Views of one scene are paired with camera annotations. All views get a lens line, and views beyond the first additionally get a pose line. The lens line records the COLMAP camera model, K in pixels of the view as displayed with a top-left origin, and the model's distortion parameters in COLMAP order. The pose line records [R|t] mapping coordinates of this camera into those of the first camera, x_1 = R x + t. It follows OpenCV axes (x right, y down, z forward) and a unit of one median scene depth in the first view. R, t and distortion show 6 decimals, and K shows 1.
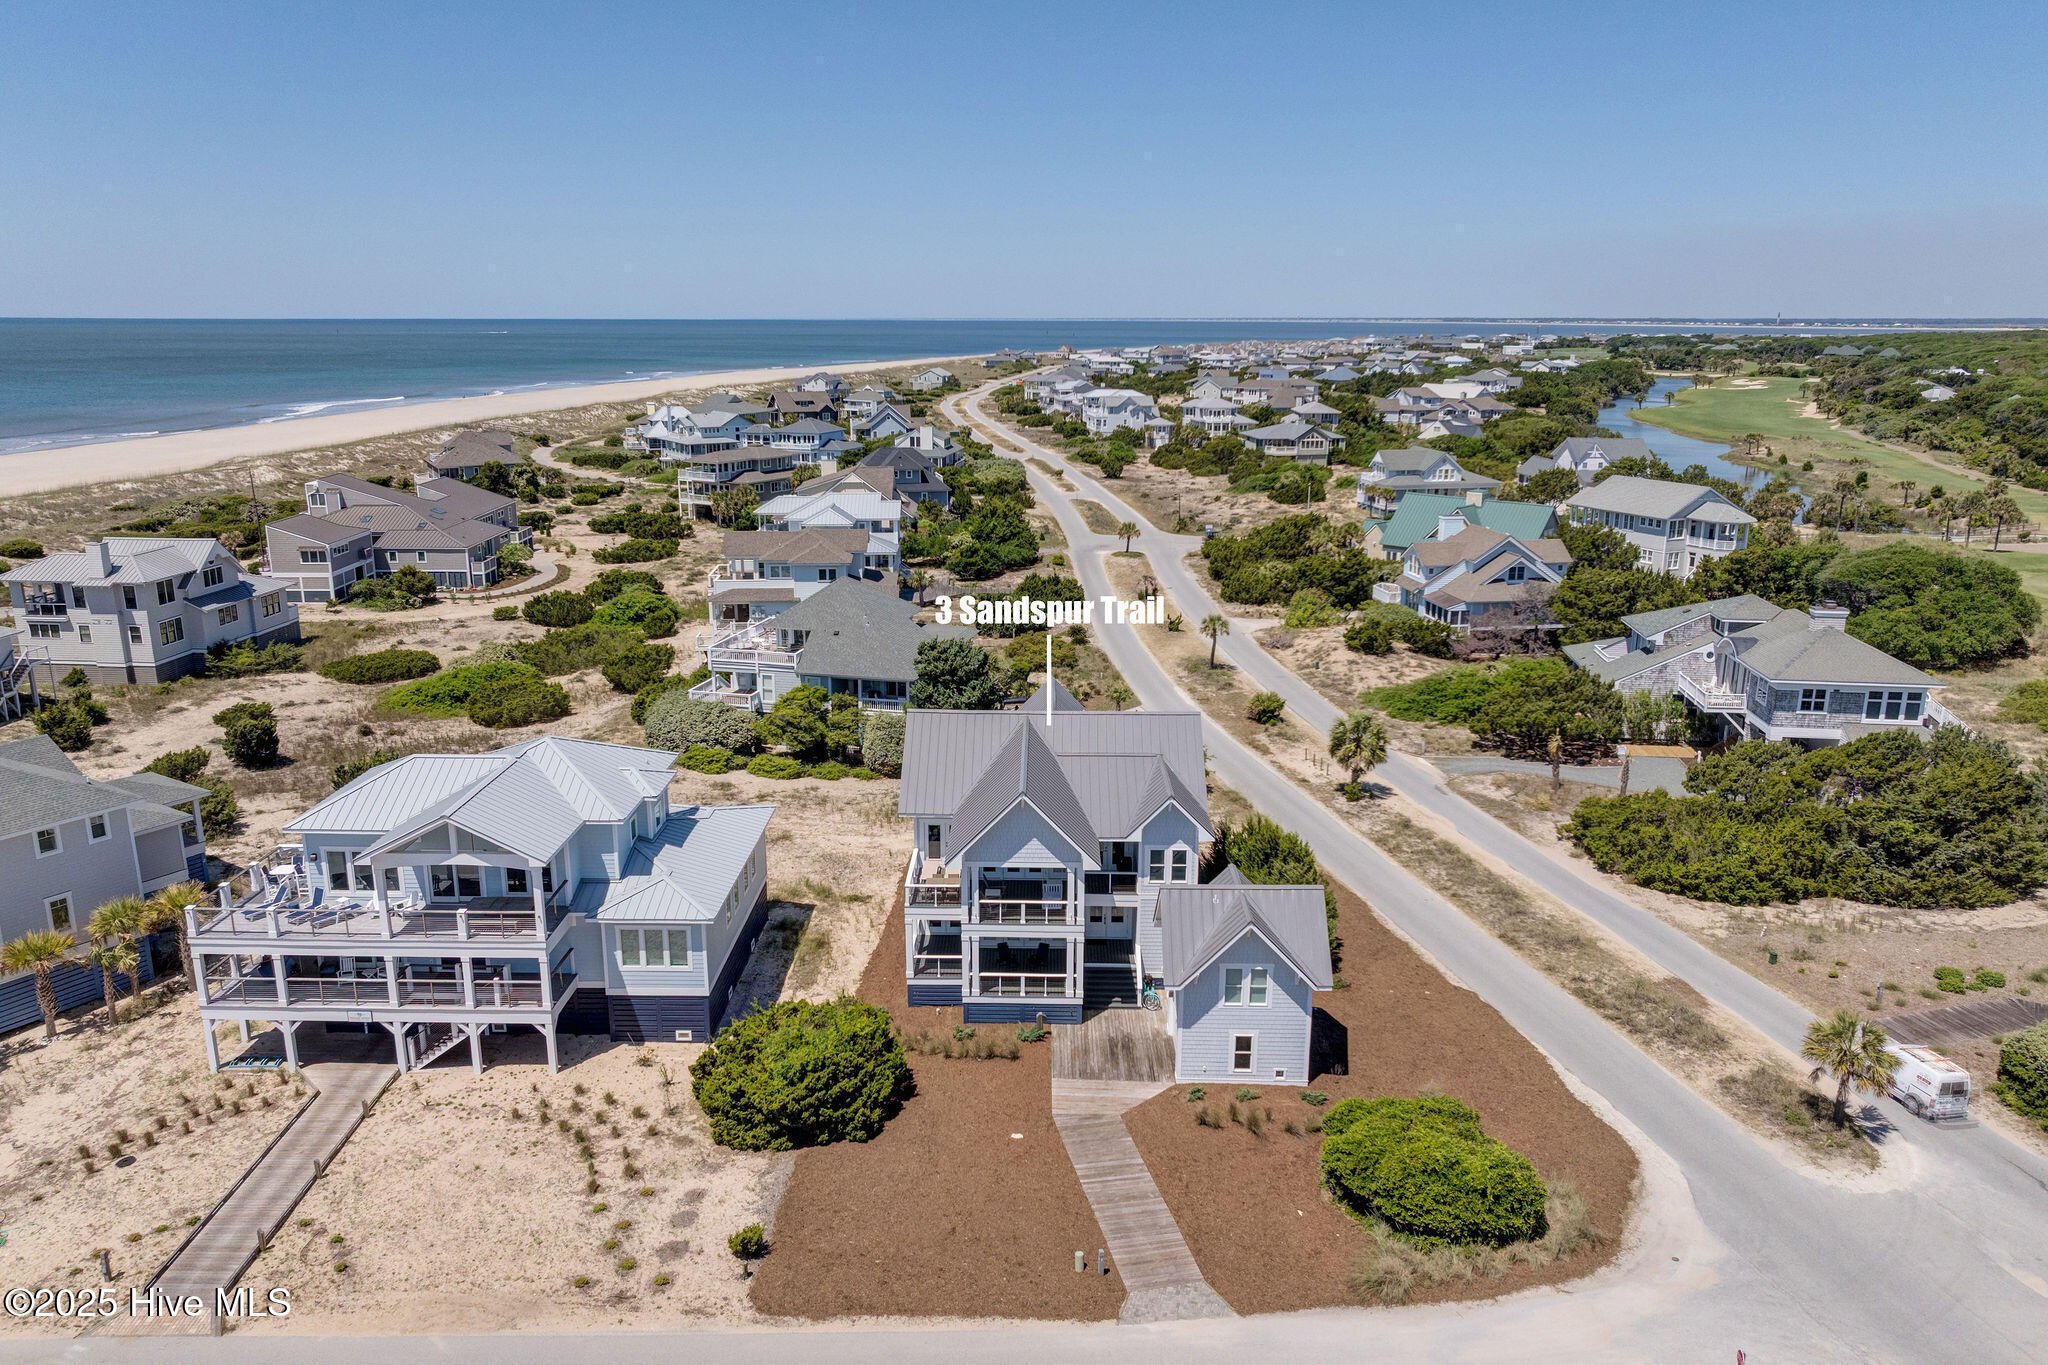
lens RADIAL K [[1425.5, 0, 1024.3], [0, 1425.5, 676.2], [0, 0, 1]] dist [0.007817, -0.016579]
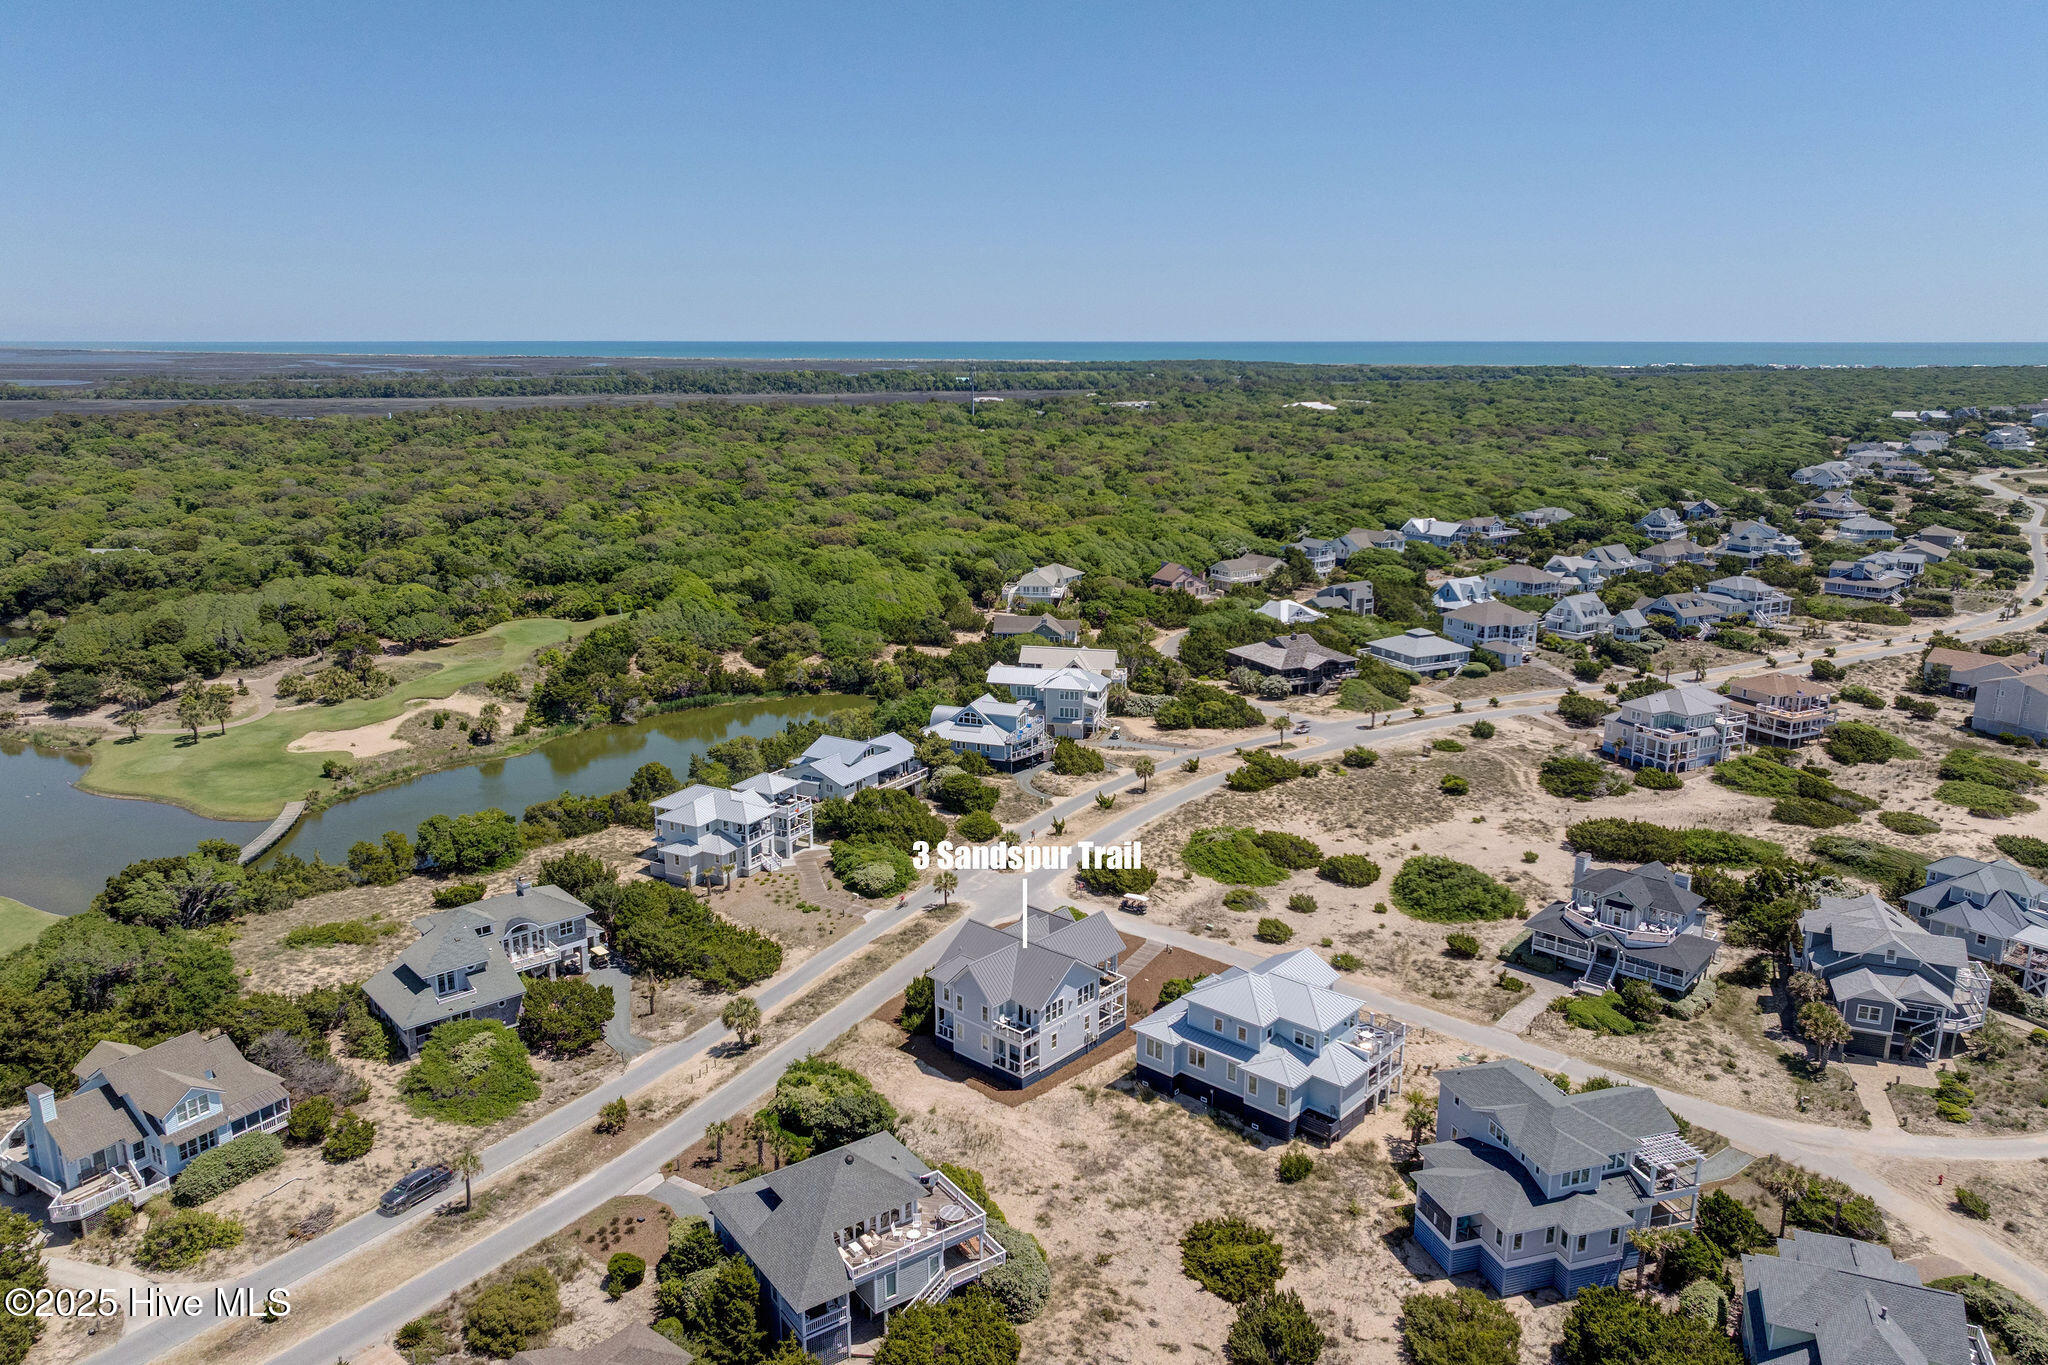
lens RADIAL K [[1412.5, 0, 1019.0], [0, 1412.5, 683.0], [0, 0, 1]] dist [0.026292, -0.053116]
pose [[-0.755756, -0.157375, 0.635662, -1.224757], [0.158220, 0.898053, 0.410448, -1.151643], [-0.635453, 0.410773, -0.653808, 2.201041]]
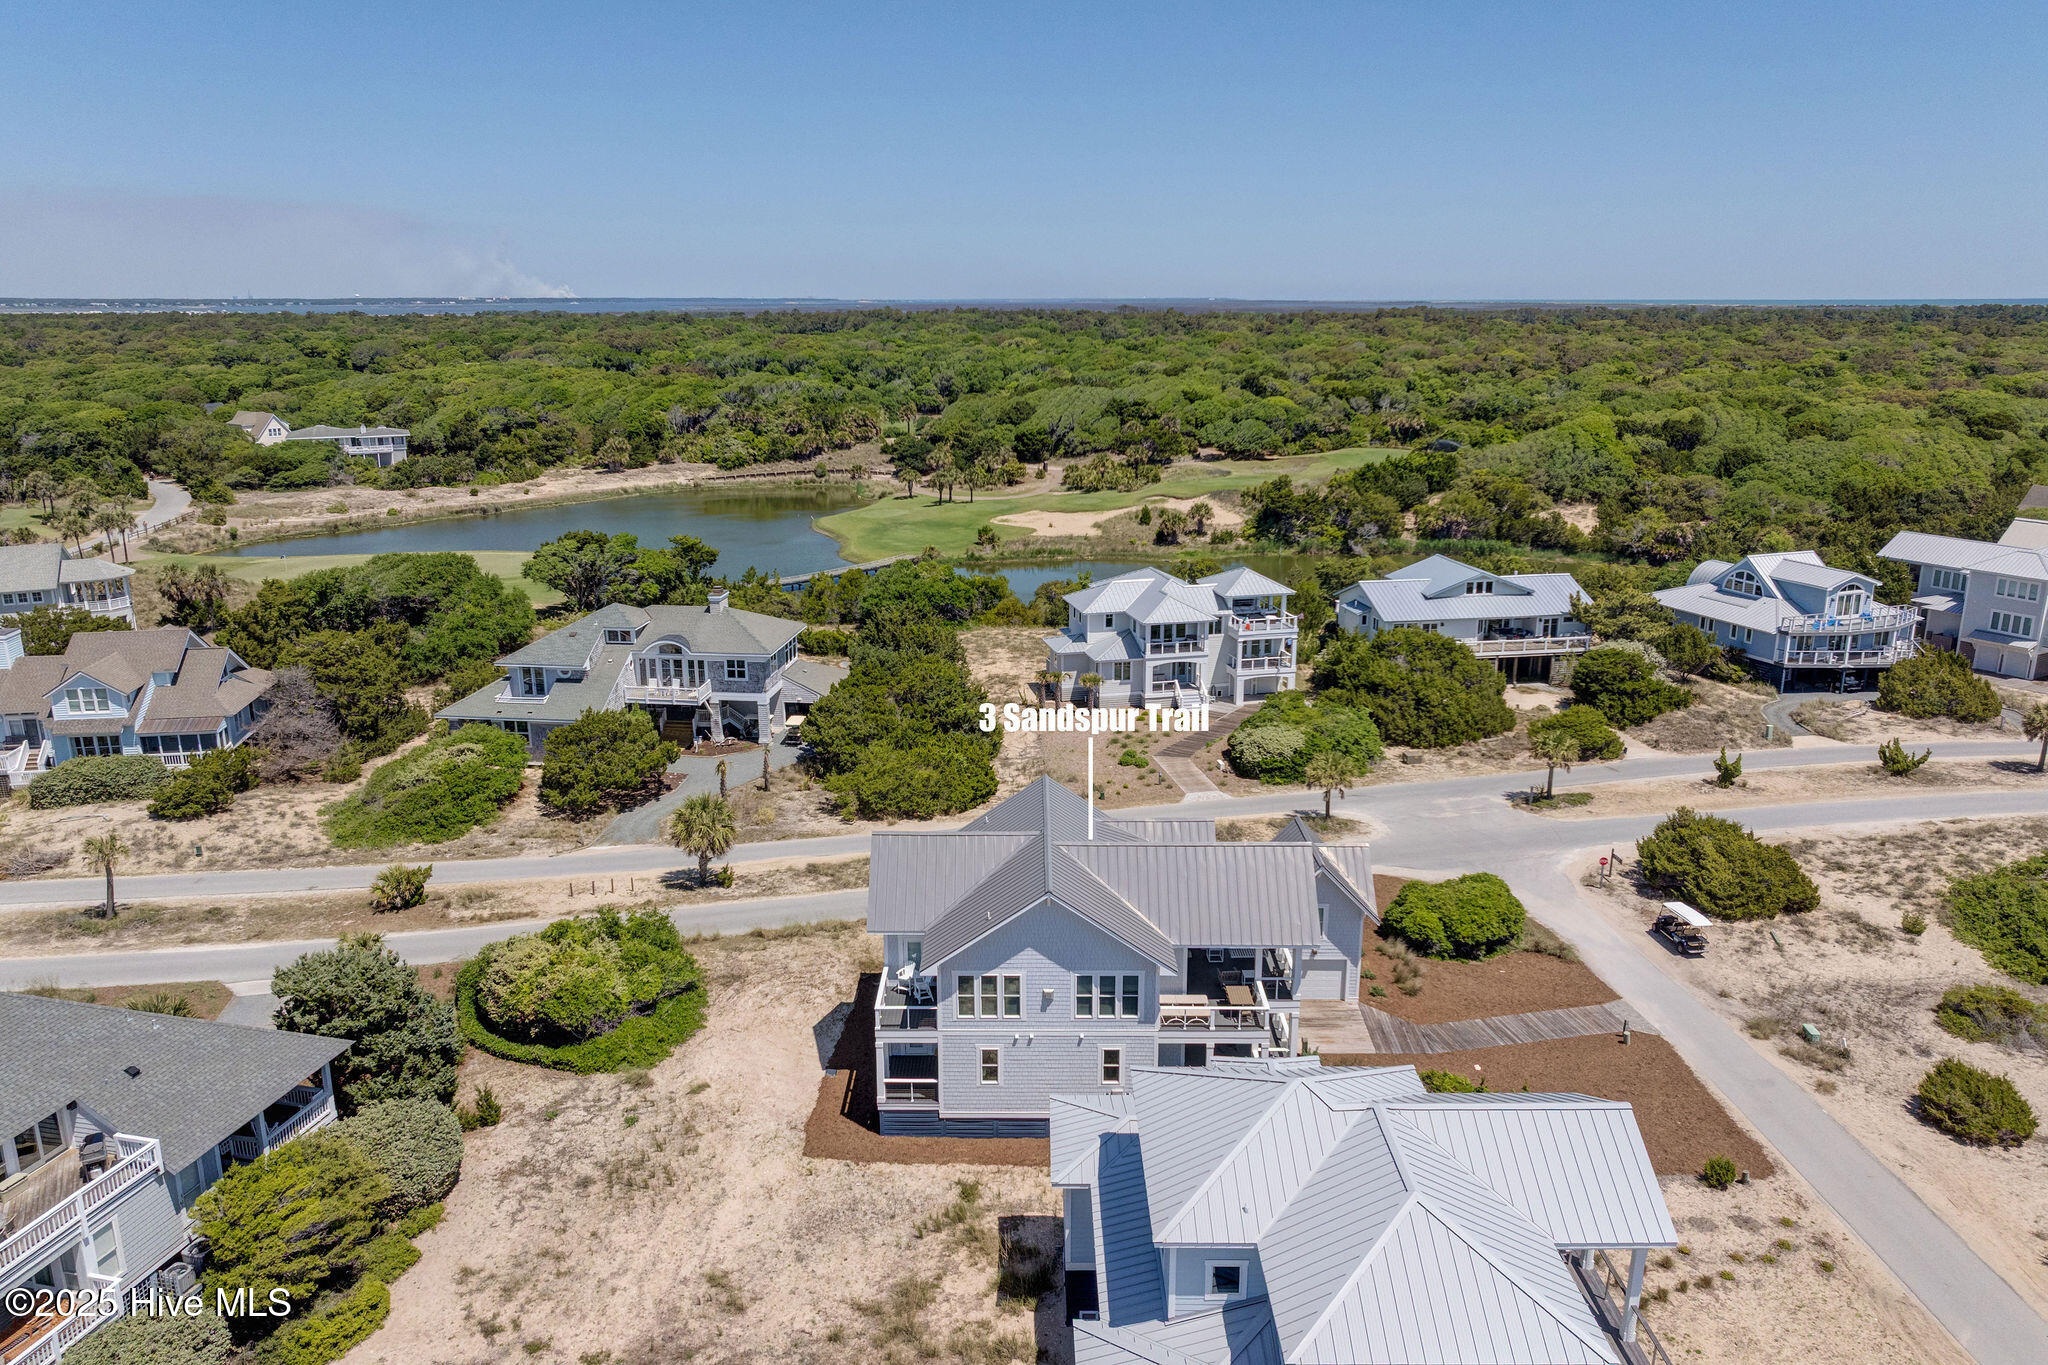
lens RADIAL K [[1427.5, 0, 1024.0], [0, 1427.5, 682.5], [0, 0, 1]] dist [0.004187, -0.010655]
pose [[-0.011239, -0.262563, 0.964849, -0.840084], [0.246070, 0.934511, 0.257173, -0.301683], [-0.969187, 0.240311, 0.054106, 0.950624]]
